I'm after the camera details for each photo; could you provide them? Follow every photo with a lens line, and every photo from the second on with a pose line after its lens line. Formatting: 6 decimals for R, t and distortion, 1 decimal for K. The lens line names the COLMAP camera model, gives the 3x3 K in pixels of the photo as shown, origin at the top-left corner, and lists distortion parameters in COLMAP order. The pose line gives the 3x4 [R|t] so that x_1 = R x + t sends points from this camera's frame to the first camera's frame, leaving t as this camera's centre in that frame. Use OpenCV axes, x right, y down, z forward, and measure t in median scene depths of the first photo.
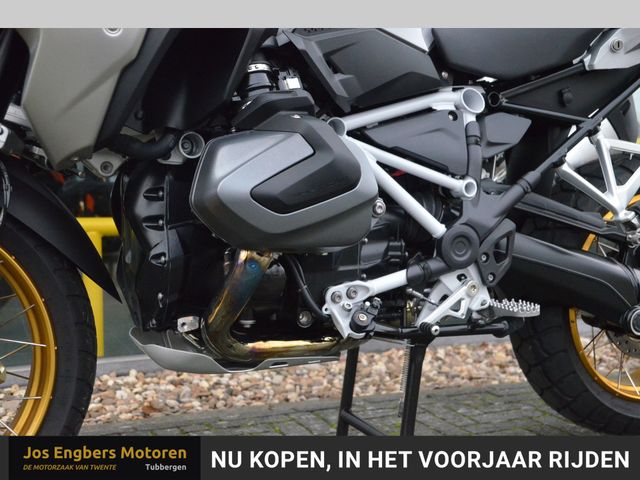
lens RADIAL K [[795.4, 0, 320.0], [0, 795.4, 240.0], [0, 0, 1]] dist [0.060350, 0.023119]
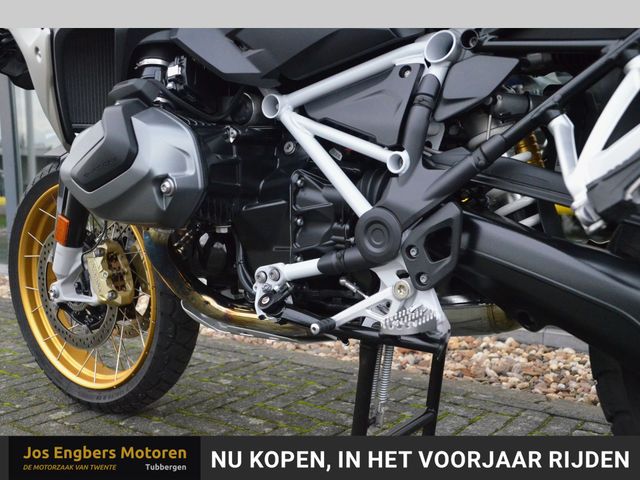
lens RADIAL K [[657.7, 0, 337.5], [0, 657.7, 242.2], [0, 0, 1]] dist [-0.081839, 0.265470]
pose [[0.520416, 0.072890, -0.850796, 0.712552], [-0.037619, 0.997340, 0.062434, -0.024390], [0.853084, -0.000485, 0.521773, 0.612138]]
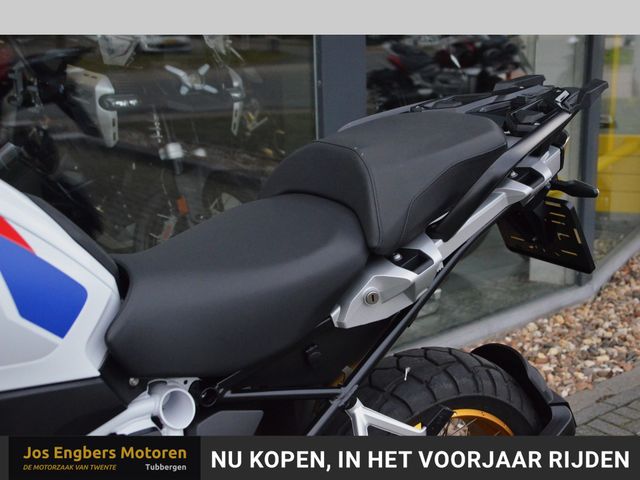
lens RADIAL K [[905.0, 0, 320.0], [0, 905.0, 240.0], [0, 0, 1]] dist [0.070971, 0.009119]
pose [[0.980715, -0.067687, 0.183351, 0.184065], [0.031576, 0.980665, 0.193131, -0.493361], [-0.192878, -0.183617, 0.963889, 0.225544]]
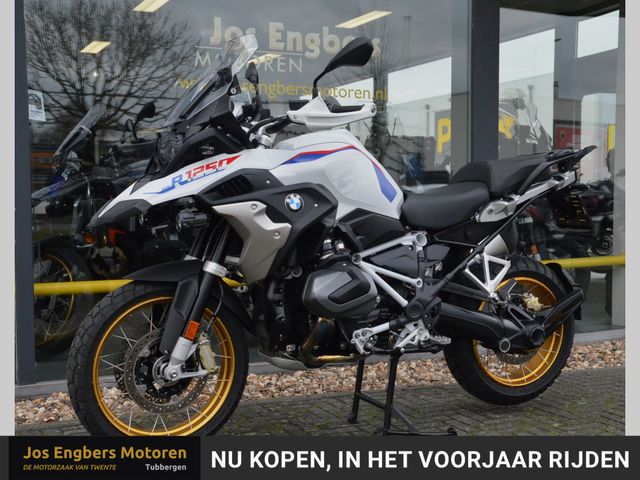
lens RADIAL K [[905.0, 0, 320.0], [0, 905.0, 240.0], [0, 0, 1]] dist [0.070971, 0.009119]
pose [[0.999548, 0.000853, 0.030057, -0.147628], [-0.000714, 0.999989, -0.004635, -0.168284], [-0.030060, 0.004612, 0.999537, -1.398053]]
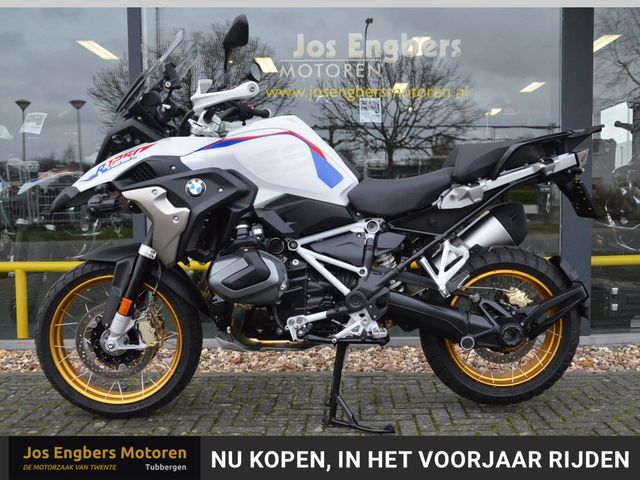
lens RADIAL K [[657.7, 0, 337.5], [0, 657.7, 242.2], [0, 0, 1]] dist [-0.081839, 0.265470]
pose [[0.917673, 0.020377, -0.396814, 0.792559], [-0.016431, 0.999776, 0.013343, -0.162455], [0.396997, -0.005724, 0.917802, -0.564310]]
